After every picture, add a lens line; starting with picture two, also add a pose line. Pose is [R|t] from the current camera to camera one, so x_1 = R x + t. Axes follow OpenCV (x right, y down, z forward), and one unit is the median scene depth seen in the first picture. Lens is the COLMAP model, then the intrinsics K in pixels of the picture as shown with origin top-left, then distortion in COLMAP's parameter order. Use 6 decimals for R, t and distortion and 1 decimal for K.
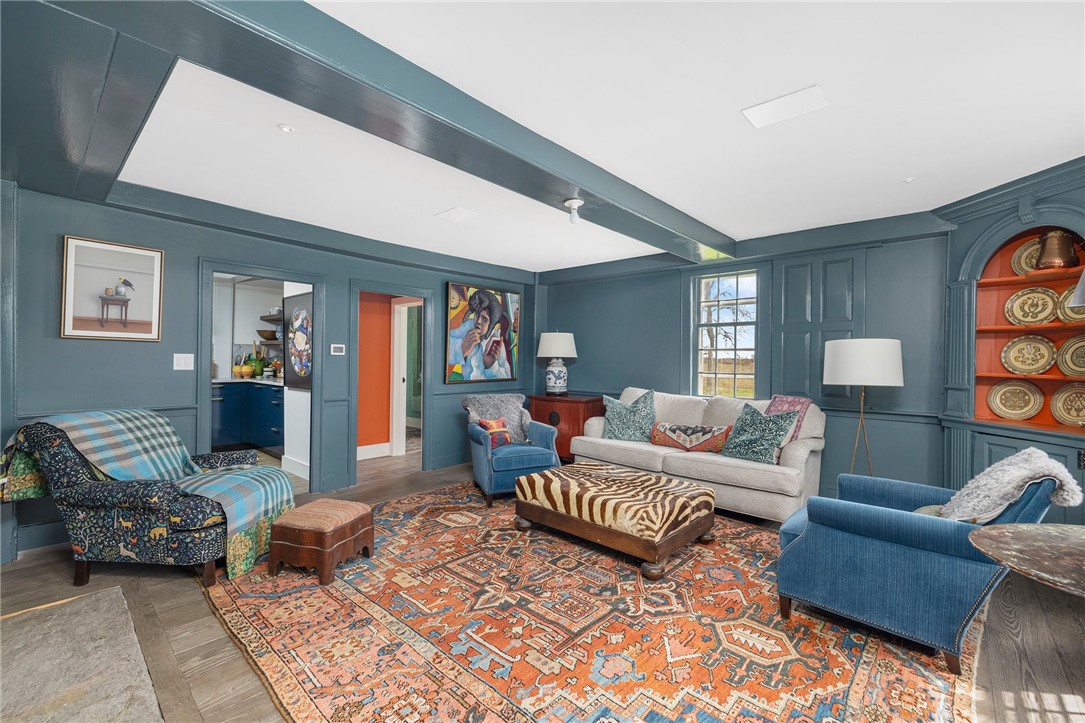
lens RADIAL K [[458.6, 0, 539.8], [0, 458.6, 358.8], [0, 0, 1]] dist [-0.004734, 0.000158]
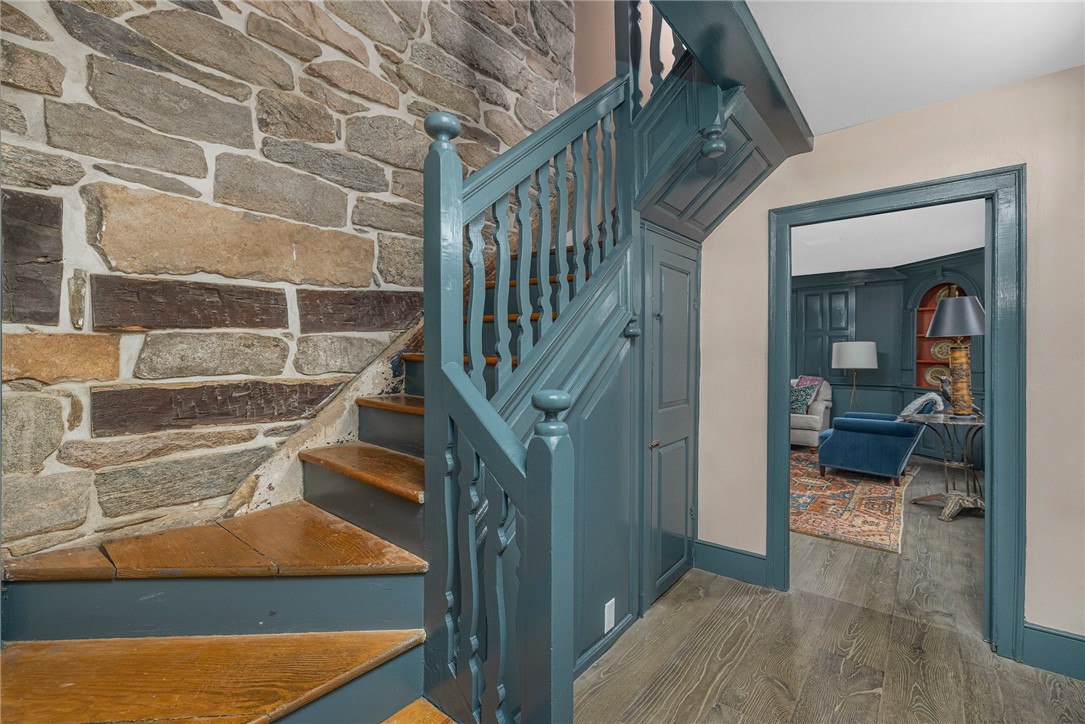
lens RADIAL K [[458.6, 0, 547.2], [0, 458.6, 361.3], [0, 0, 1]] dist [-0.004734, 0.000158]
pose [[0.999150, -0.011723, 0.039529, -0.613339], [0.011169, 0.999837, 0.014207, -0.008013], [-0.039690, -0.013753, 0.999117, -0.797417]]
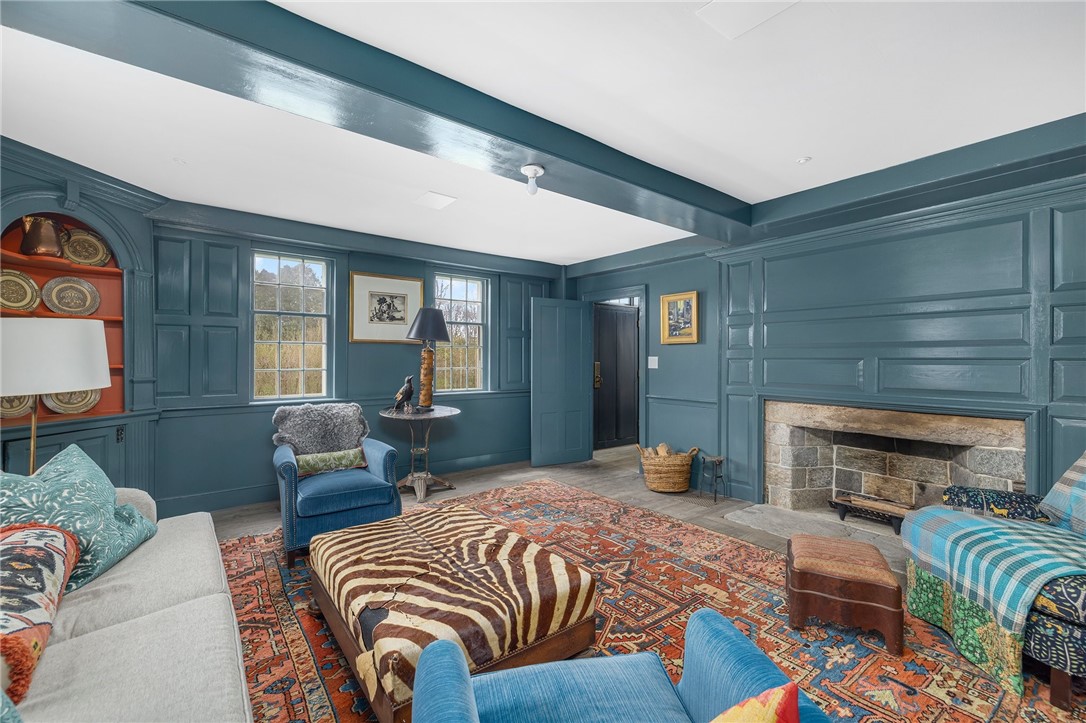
lens RADIAL K [[459.0, 0, 541.7], [0, 459.0, 359.7], [0, 0, 1]] dist [-0.004734, 0.000158]
pose [[-0.985207, -0.016431, 0.170578, -0.085599], [-0.016347, 0.999865, 0.001896, 0.004626], [-0.170586, -0.000920, -0.985342, 1.716953]]
